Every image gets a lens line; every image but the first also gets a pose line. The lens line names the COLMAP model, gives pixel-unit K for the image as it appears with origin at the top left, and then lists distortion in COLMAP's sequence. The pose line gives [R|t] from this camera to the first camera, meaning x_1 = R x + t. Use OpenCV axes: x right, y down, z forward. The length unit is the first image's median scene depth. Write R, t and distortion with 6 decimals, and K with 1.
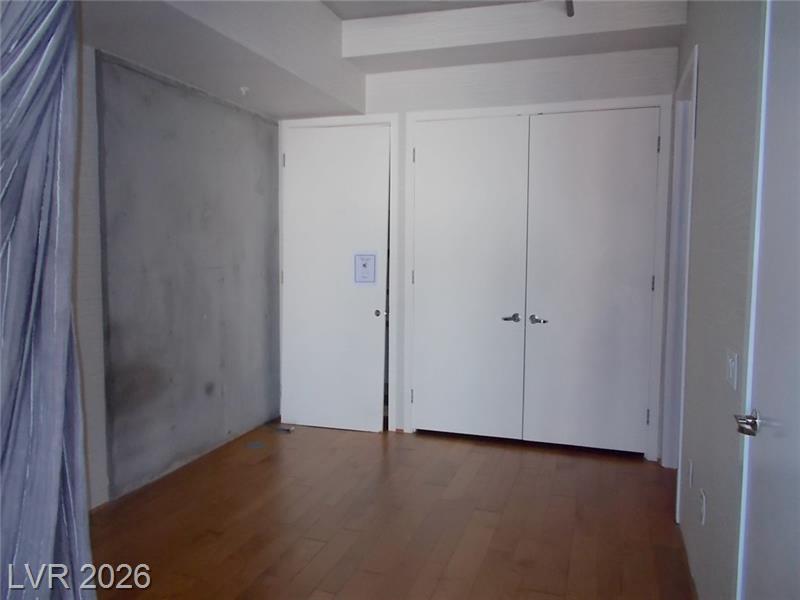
lens RADIAL K [[615.5, 0, 399.4], [0, 615.5, 294.7], [0, 0, 1]] dist [0.002403, -0.000661]
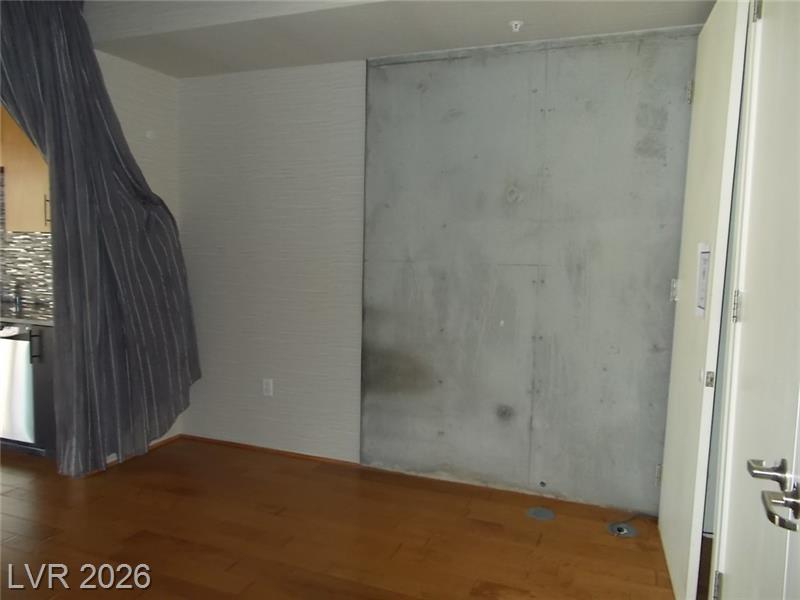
lens RADIAL K [[615.1, 0, 397.0], [0, 615.1, 296.9], [0, 0, 1]] dist [0.020270, 0.005857]
pose [[-0.056146, 0.070217, -0.995950, 0.562535], [-0.098217, 0.992297, 0.075496, -0.052468], [0.993580, 0.102058, -0.048817, 0.995905]]
